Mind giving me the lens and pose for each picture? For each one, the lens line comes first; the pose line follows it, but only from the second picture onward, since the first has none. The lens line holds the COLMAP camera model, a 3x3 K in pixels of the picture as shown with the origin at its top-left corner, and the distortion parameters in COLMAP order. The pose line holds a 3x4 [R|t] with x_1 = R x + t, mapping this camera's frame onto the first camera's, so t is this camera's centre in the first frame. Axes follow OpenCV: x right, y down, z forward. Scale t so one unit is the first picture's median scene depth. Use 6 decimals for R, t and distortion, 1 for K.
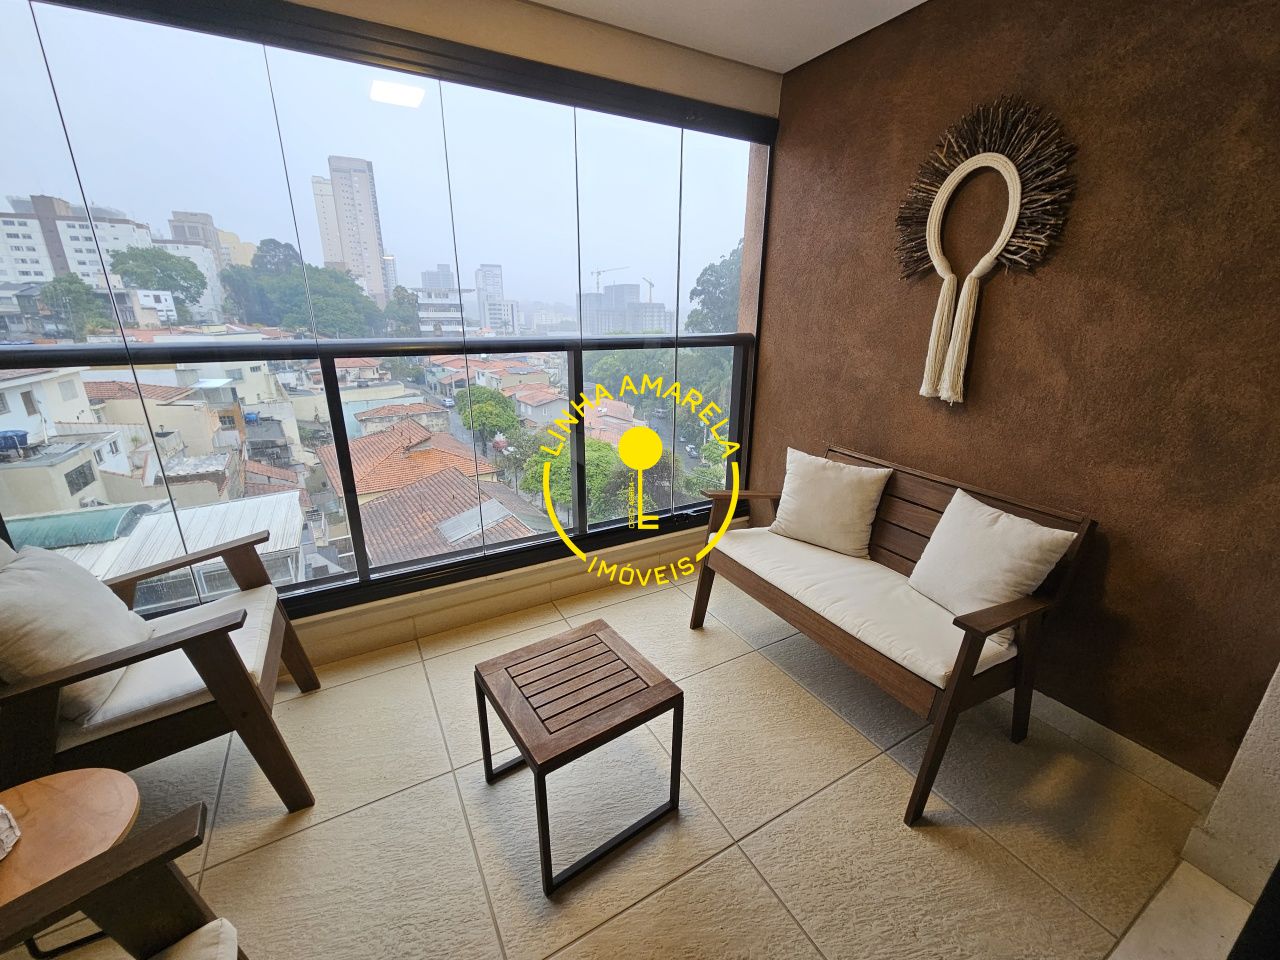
lens RADIAL K [[525.9, 0, 643.1], [0, 525.9, 479.6], [0, 0, 1]] dist [0.001399, -0.001243]
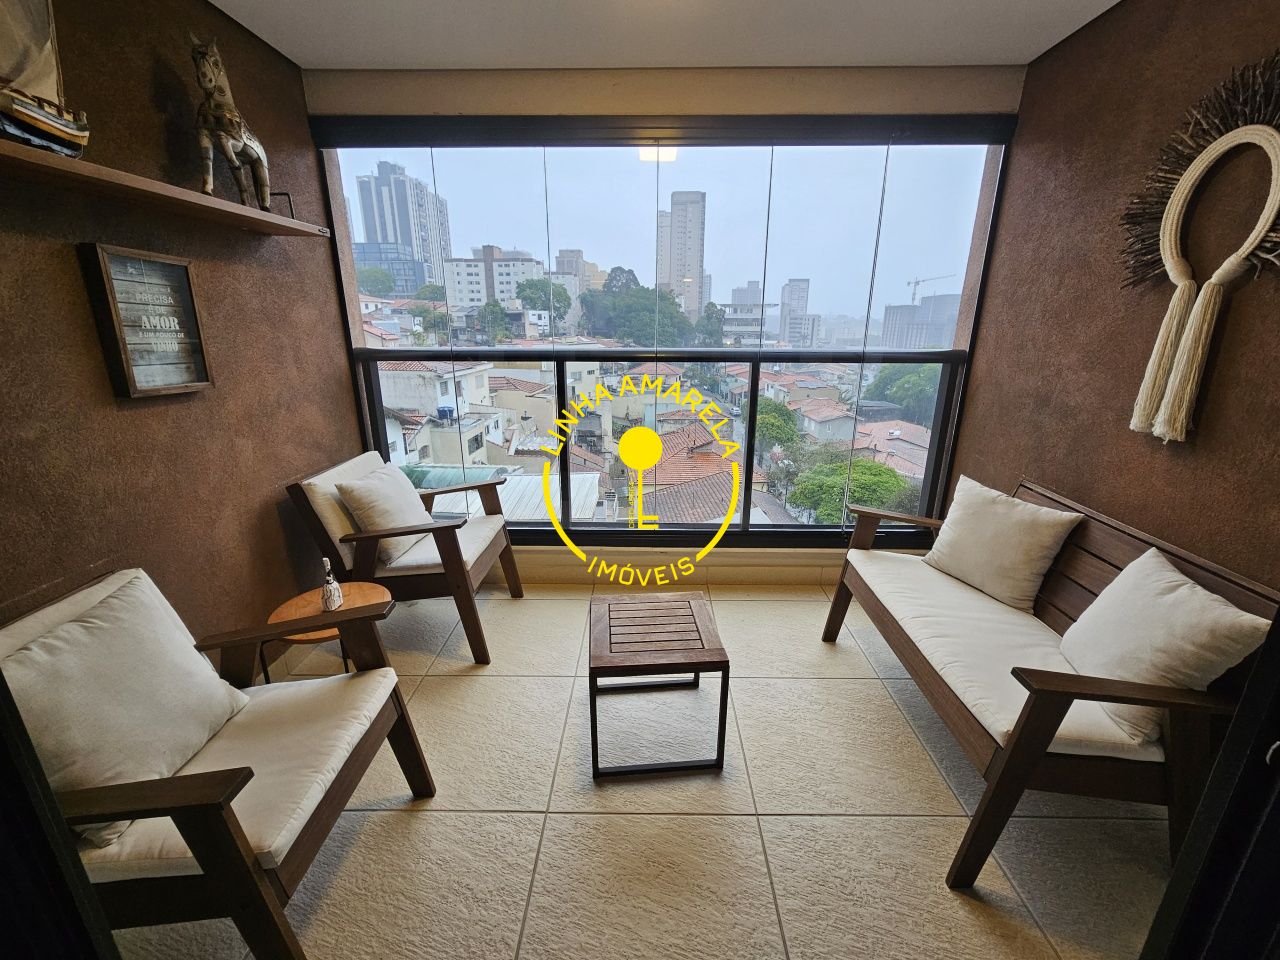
lens RADIAL K [[525.9, 0, 642.6], [0, 525.9, 478.6], [0, 0, 1]] dist [0.001399, -0.001243]
pose [[0.860551, 0.139855, -0.489789, 0.255253], [-0.152594, 0.988189, 0.014063, 0.017057], [0.485970, 0.062637, 0.871728, -0.062992]]
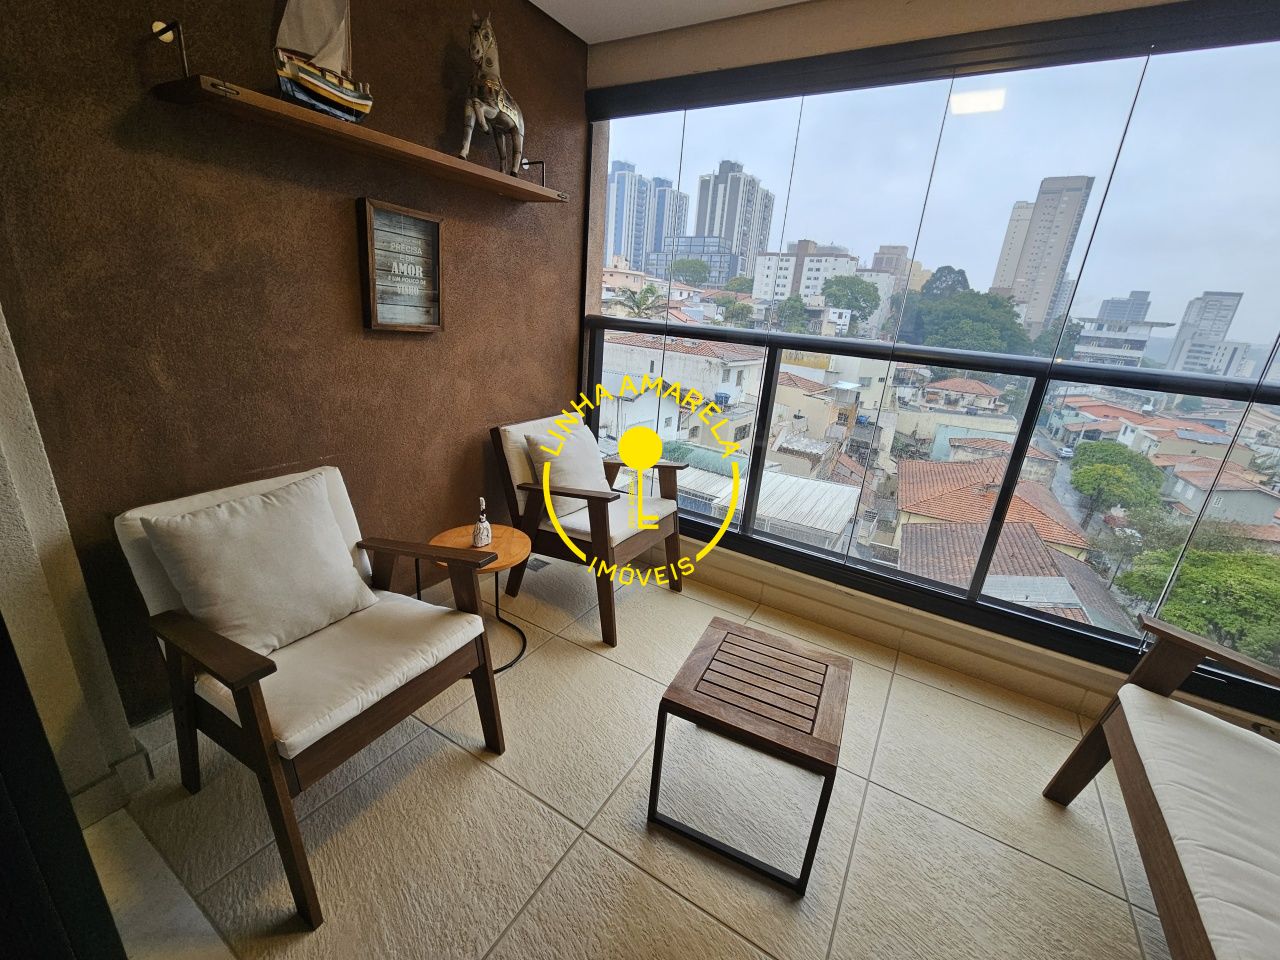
lens RADIAL K [[525.9, 0, 643.2], [0, 525.9, 480.1], [0, 0, 1]] dist [0.001399, -0.001243]
pose [[0.483928, 0.305150, -0.820181, 0.286263], [-0.338725, 0.929494, 0.145963, -0.018450], [0.806895, 0.207180, 0.553170, 0.130168]]
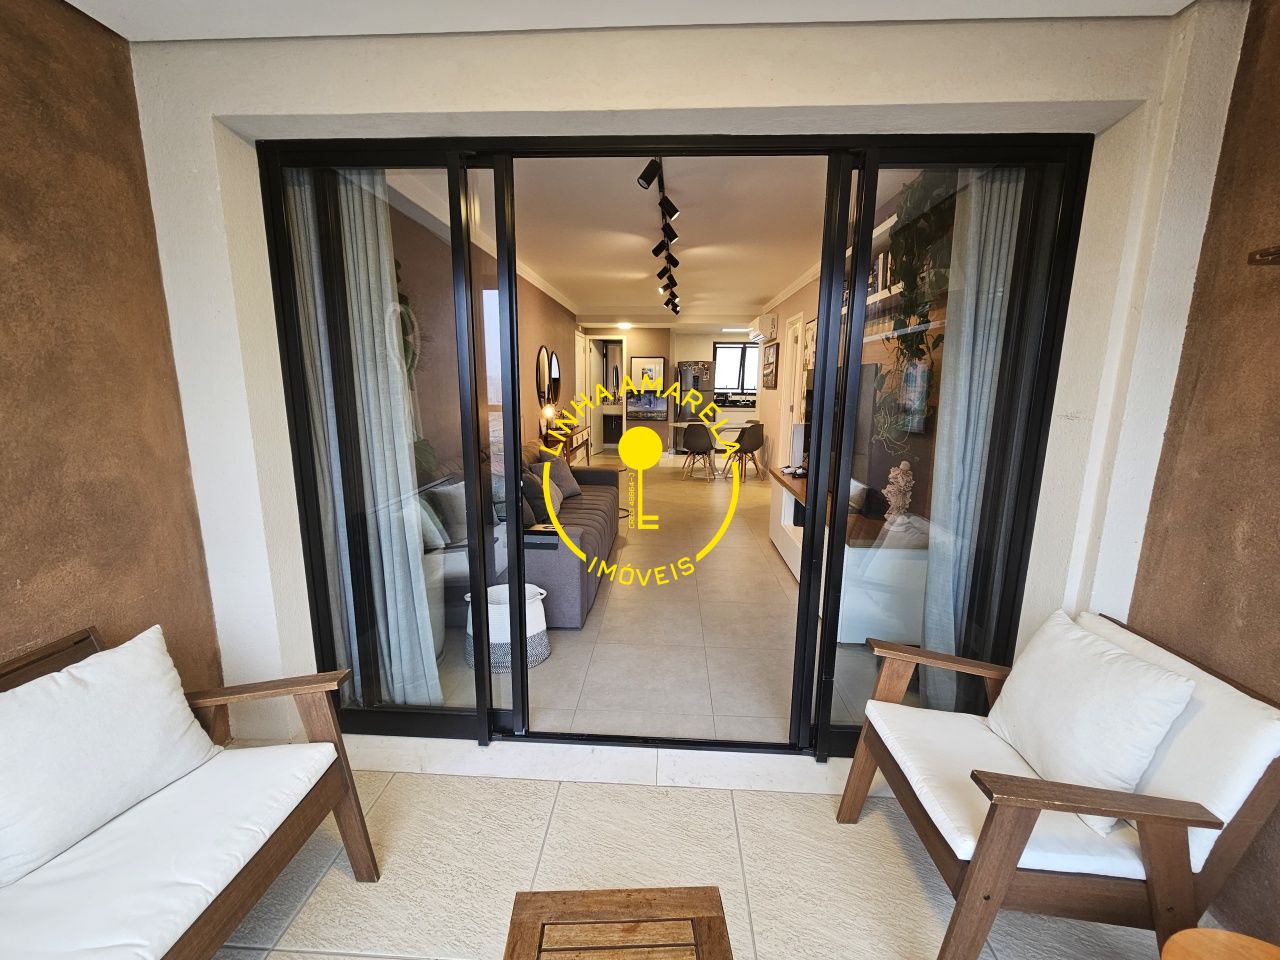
lens RADIAL K [[525.9, 0, 641.4], [0, 525.9, 484.4], [0, 0, 1]] dist [0.001399, -0.001243]
pose [[-0.833664, -0.120962, 0.538862, -0.259843], [0.160803, 0.880278, 0.446378, -0.276019], [-0.528343, 0.458780, -0.714405, 0.724511]]
